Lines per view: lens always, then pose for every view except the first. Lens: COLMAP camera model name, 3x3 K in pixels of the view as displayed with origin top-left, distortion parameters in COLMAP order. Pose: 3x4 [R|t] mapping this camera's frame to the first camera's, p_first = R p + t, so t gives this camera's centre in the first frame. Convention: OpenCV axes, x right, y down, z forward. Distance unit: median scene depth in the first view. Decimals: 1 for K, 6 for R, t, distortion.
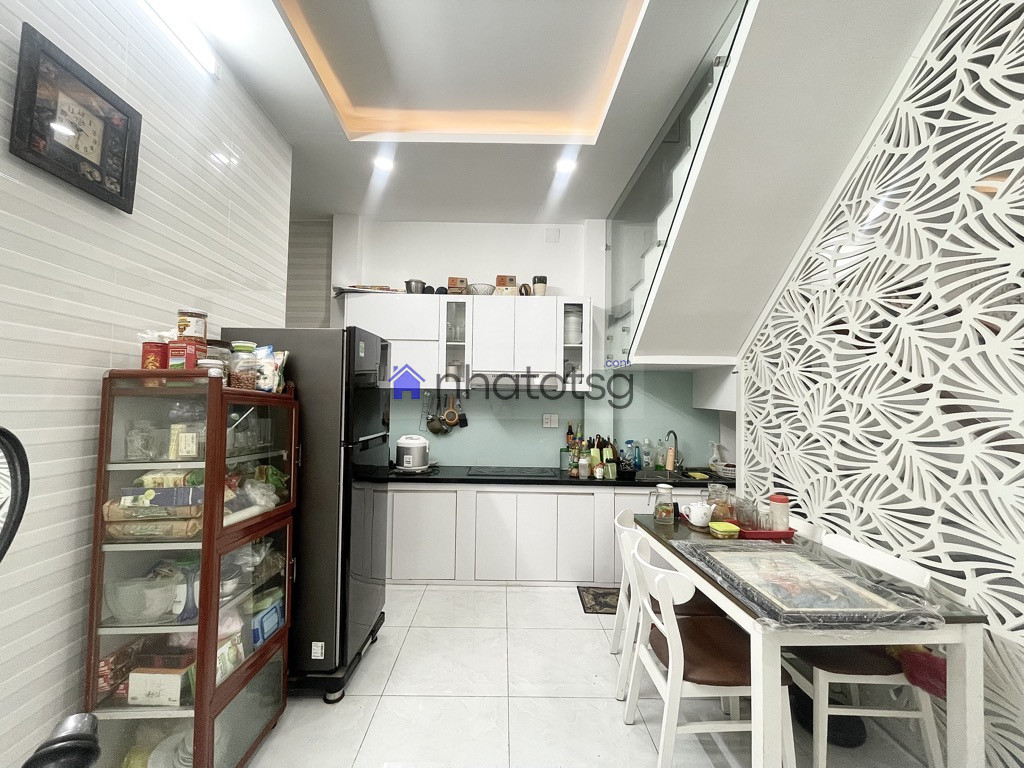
lens RADIAL K [[414.7, 0, 507.6], [0, 414.7, 387.5], [0, 0, 1]] dist [0.000474, -0.000019]
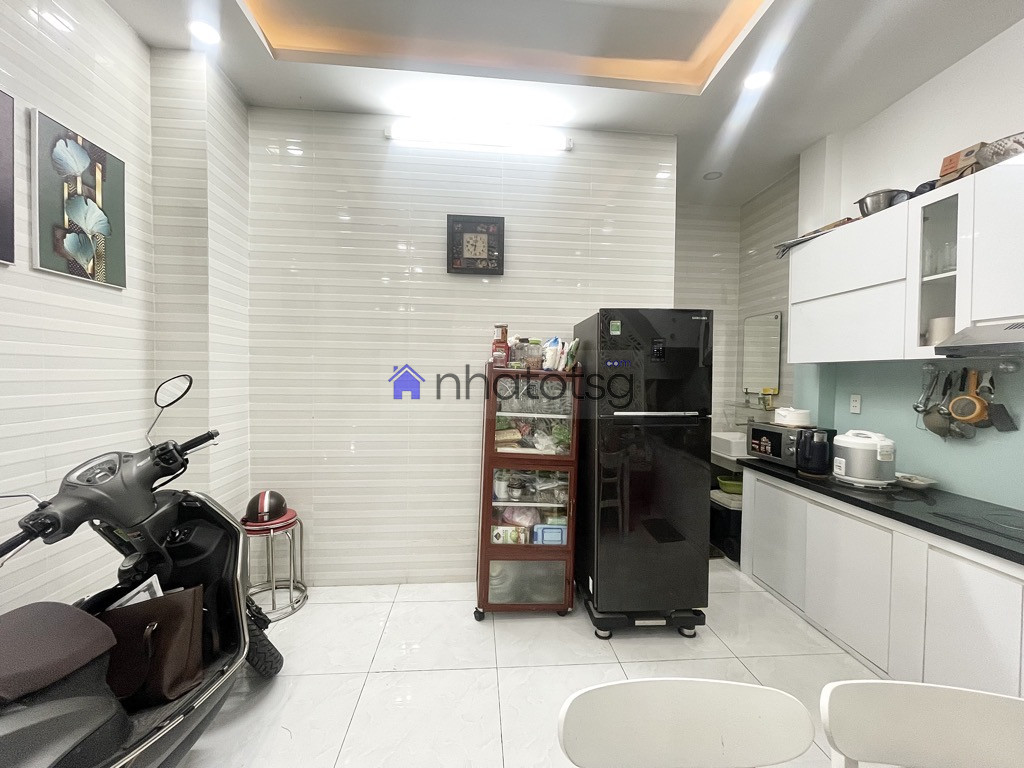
lens RADIAL K [[414.7, 0, 507.6], [0, 414.7, 387.5], [0, 0, 1]] dist [0.000474, -0.000019]
pose [[0.061987, 0.020432, -0.997868, 0.399406], [0.024430, 0.999460, 0.021983, 0.016377], [0.997778, -0.025740, 0.061454, 0.387777]]
